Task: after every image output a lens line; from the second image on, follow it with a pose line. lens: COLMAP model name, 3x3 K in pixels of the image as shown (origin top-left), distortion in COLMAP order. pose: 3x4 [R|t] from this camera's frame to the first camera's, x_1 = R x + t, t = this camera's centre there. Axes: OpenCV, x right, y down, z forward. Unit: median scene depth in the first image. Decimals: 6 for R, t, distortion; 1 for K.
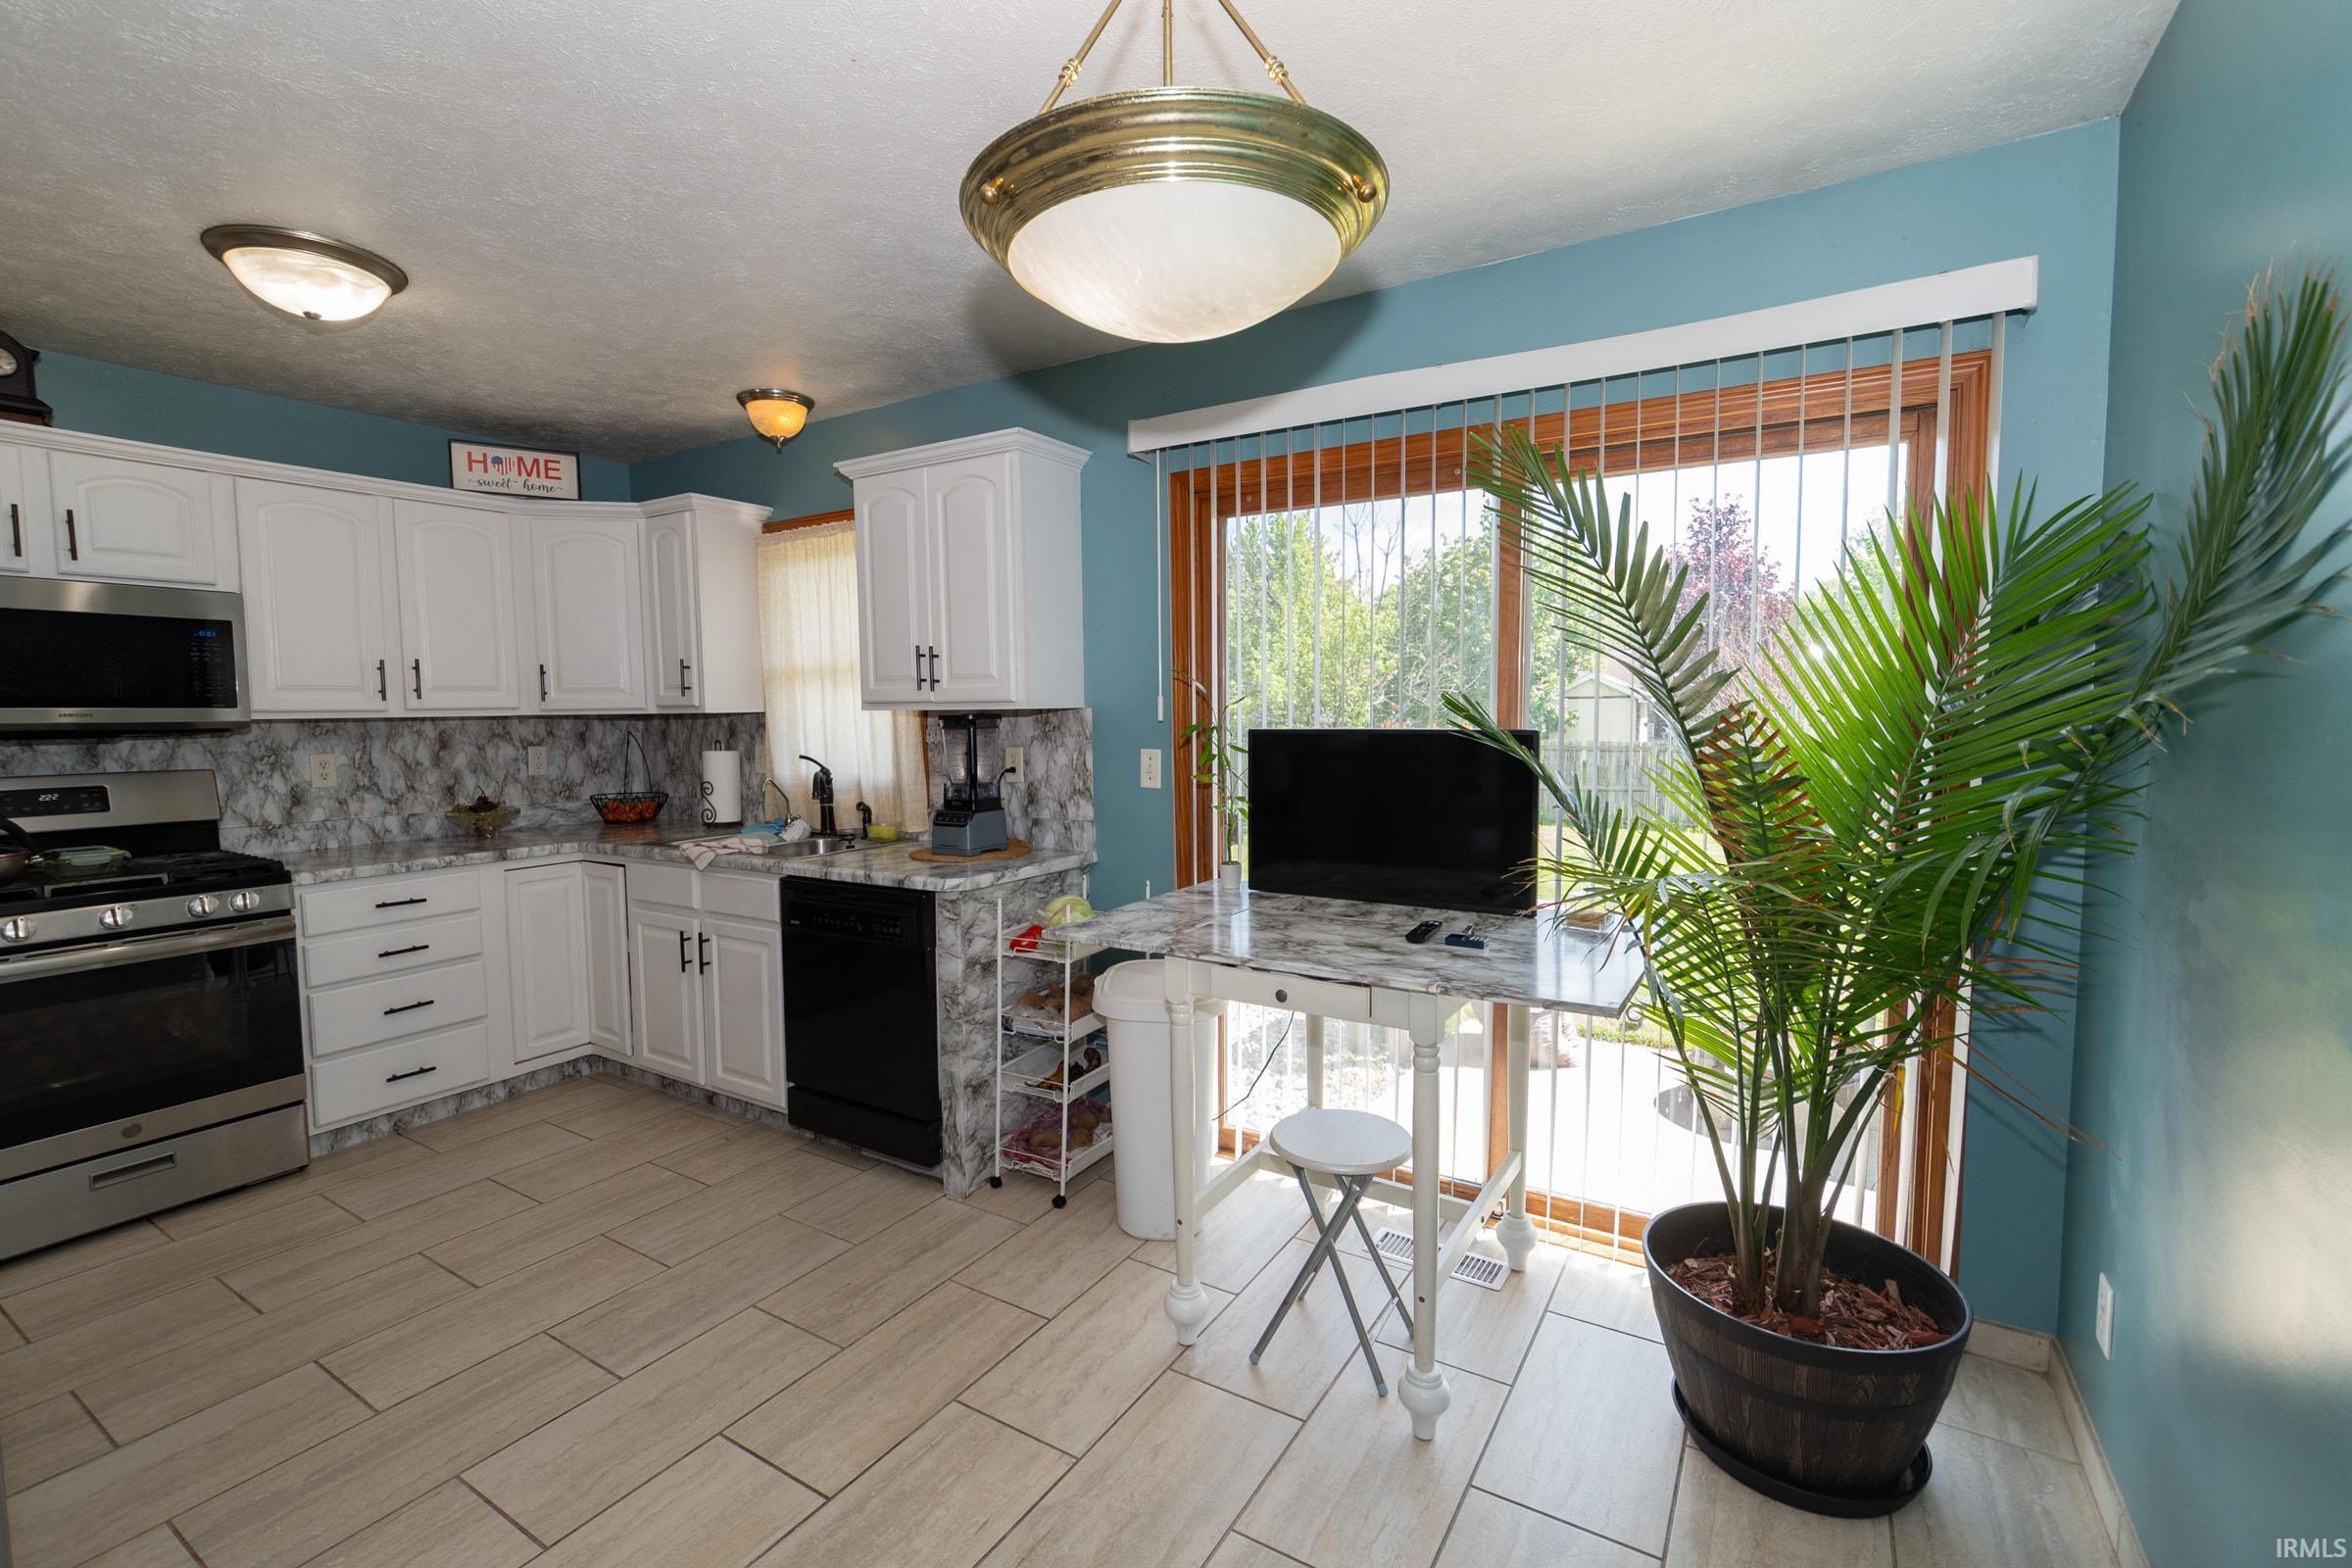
lens RADIAL K [[1032.2, 0, 1150.9], [0, 1032.2, 770.9], [0, 0, 1]] dist [-0.000735, -0.001222]
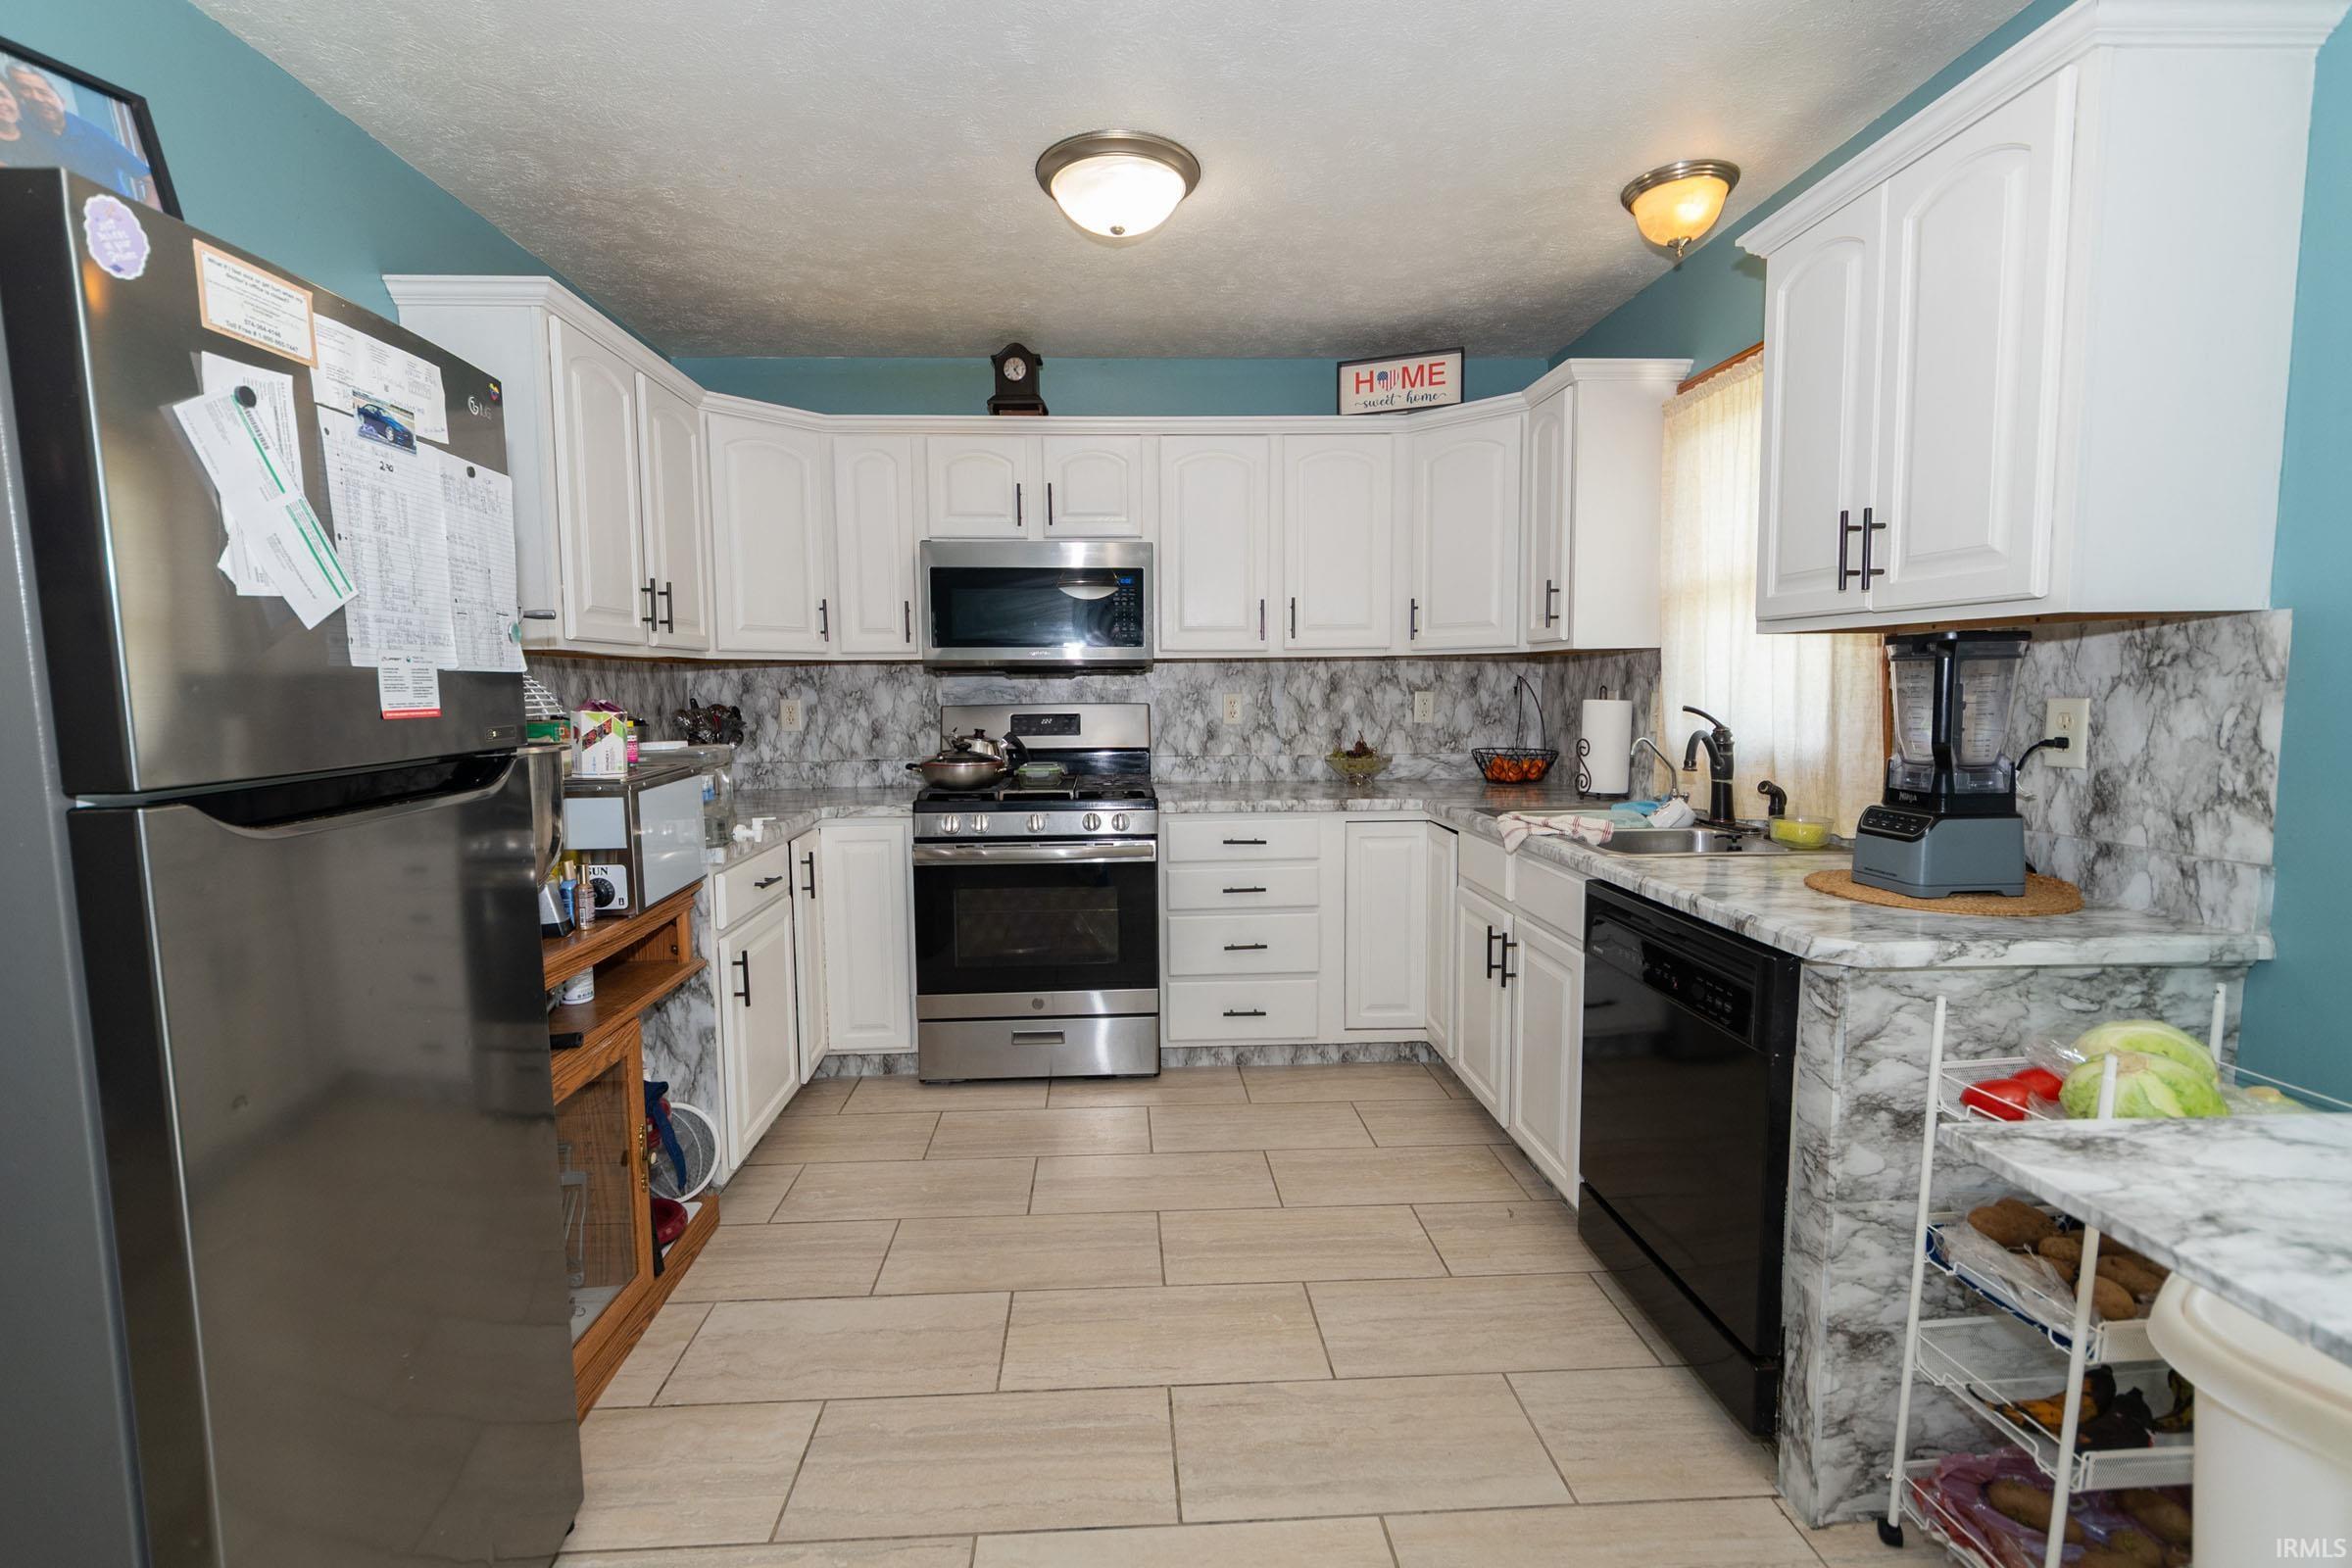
lens RADIAL K [[1032.2, 0, 1150.9], [0, 1032.2, 770.9], [0, 0, 1]] dist [-0.000735, -0.001222]
pose [[0.575512, 0.076934, -0.814166, 0.024148], [-0.047788, 0.997028, 0.060434, 0.003750], [0.816396, 0.004127, 0.577478, 0.345311]]
